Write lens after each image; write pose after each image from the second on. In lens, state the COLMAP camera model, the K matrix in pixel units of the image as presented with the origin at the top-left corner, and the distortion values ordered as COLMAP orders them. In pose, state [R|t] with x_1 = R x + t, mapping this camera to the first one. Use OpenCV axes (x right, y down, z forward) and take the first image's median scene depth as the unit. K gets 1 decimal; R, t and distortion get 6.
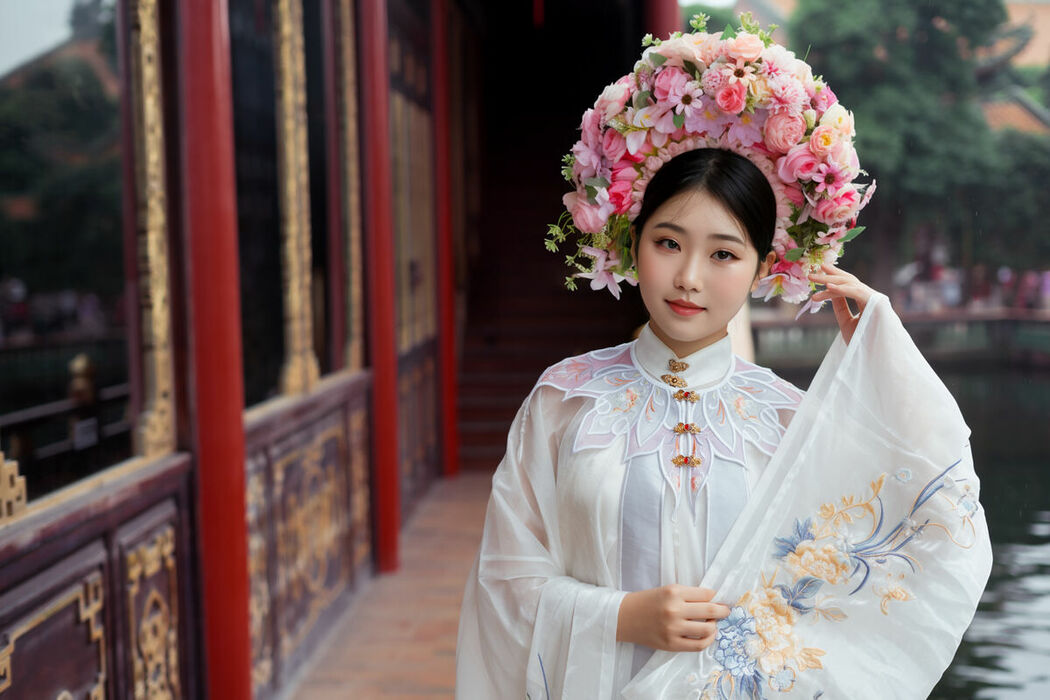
lens RADIAL K [[1994.3, 0, 528.3], [0, 1994.3, 353.6], [0, 0, 1]] dist [0.156280, 0.000000]
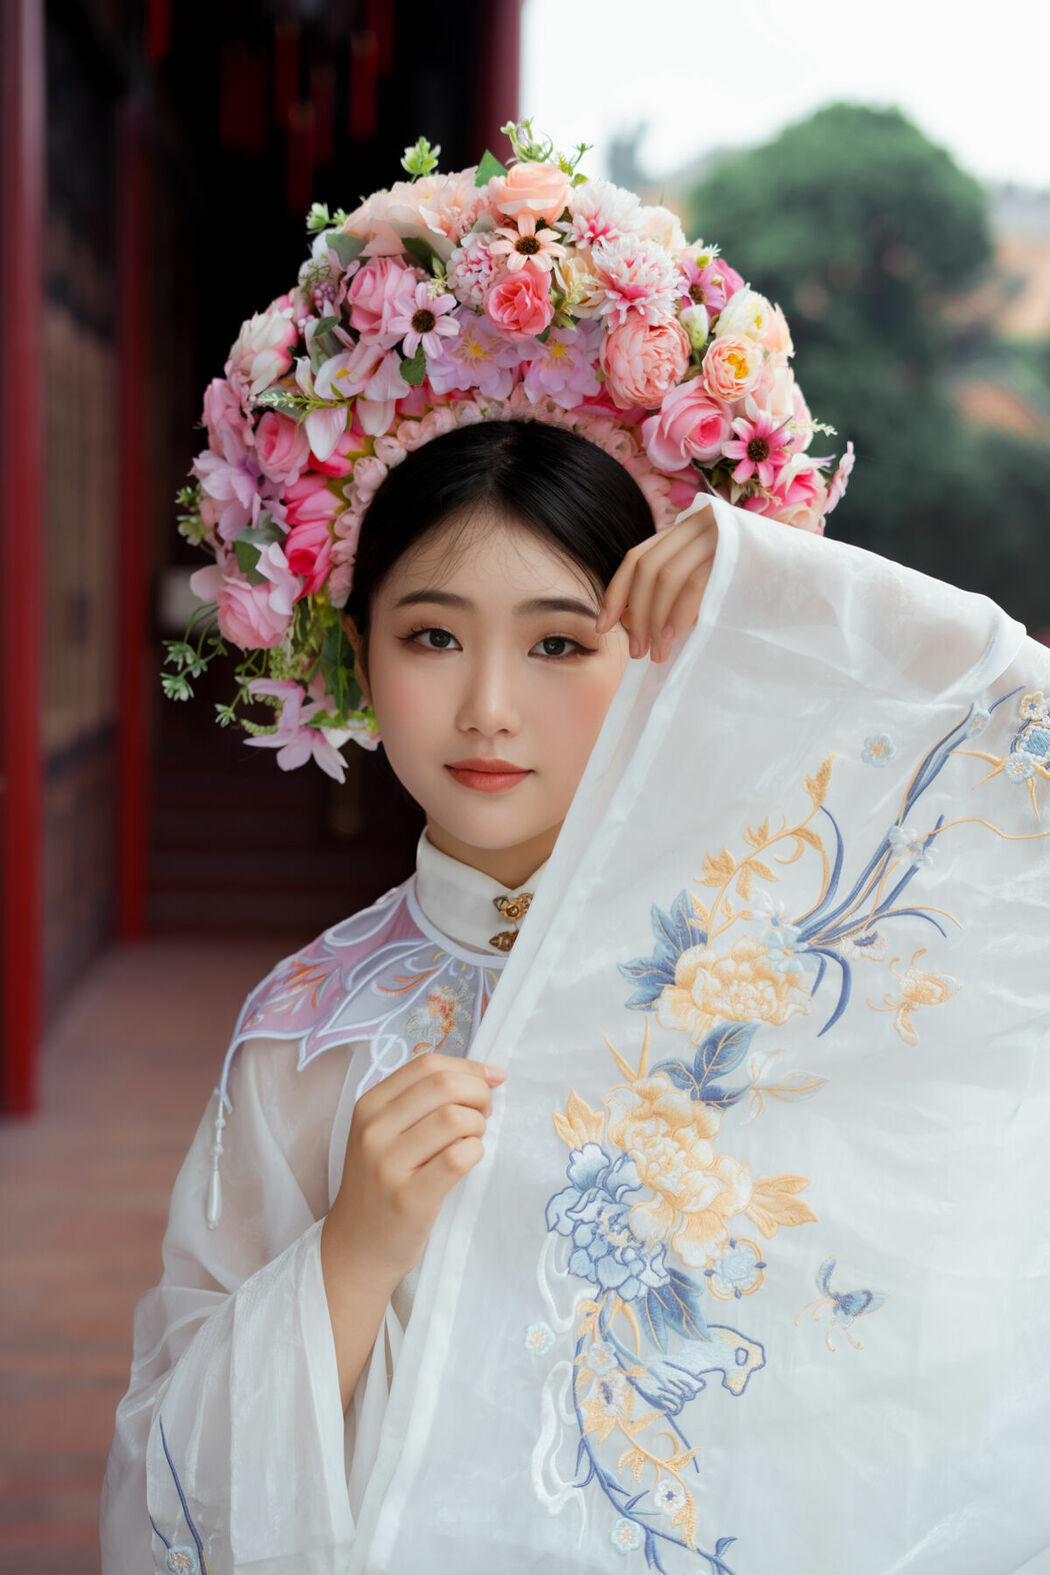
lens RADIAL K [[2991.5, 0, 523.7], [0, 2991.5, 784.8], [0, 0, 1]] dist [0.156280, 0.000000]
pose [[0.984206, -0.148870, 0.095797, 0.020739], [0.153245, 0.987378, -0.040020, 0.007268], [-0.088630, 0.054068, 0.994596, 0.324835]]
